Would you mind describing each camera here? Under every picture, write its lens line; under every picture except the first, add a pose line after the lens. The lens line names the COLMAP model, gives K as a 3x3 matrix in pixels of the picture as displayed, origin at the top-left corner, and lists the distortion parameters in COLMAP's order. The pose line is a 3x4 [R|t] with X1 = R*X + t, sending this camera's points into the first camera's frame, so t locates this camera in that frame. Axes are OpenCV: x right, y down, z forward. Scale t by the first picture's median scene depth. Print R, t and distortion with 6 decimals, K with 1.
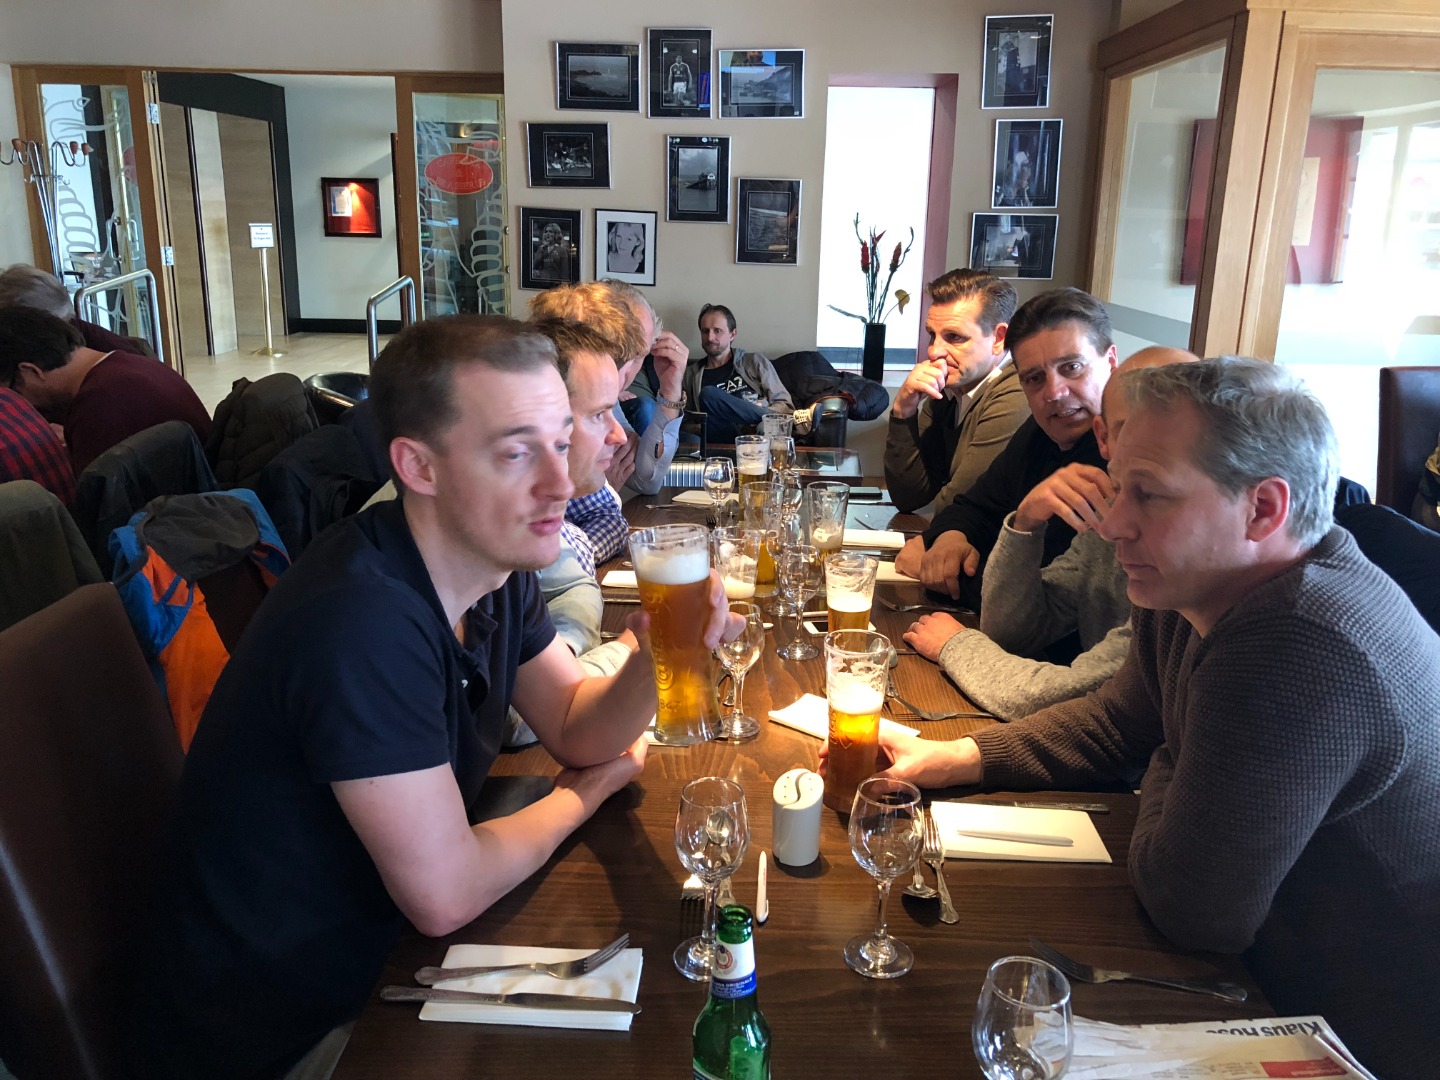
lens RADIAL K [[1169.5, 0, 728.1], [0, 1169.5, 534.6], [0, 0, 1]] dist [-0.020604, 0.008249]
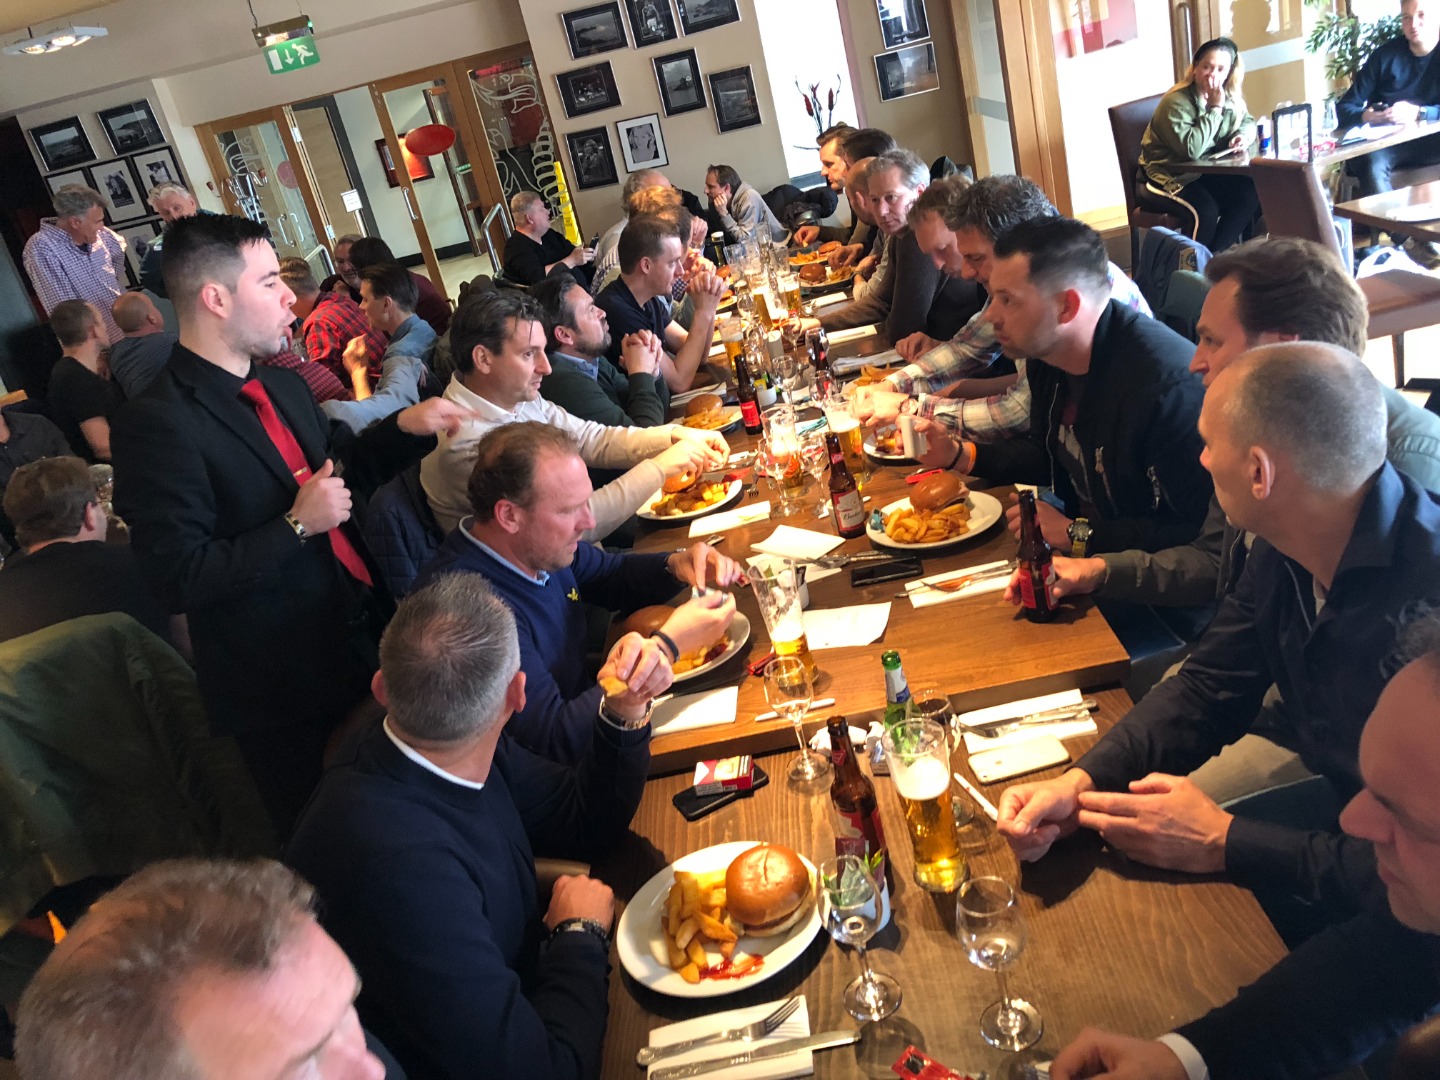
lens RADIAL K [[1169.5, 0, 723.9], [0, 1169.5, 533.9], [0, 0, 1]] dist [-0.020604, 0.008249]
pose [[0.968967, -0.234358, -0.078611, 0.009089], [0.242309, 0.963412, 0.114556, 0.076314], [0.048888, -0.130050, 0.990302, -0.479623]]
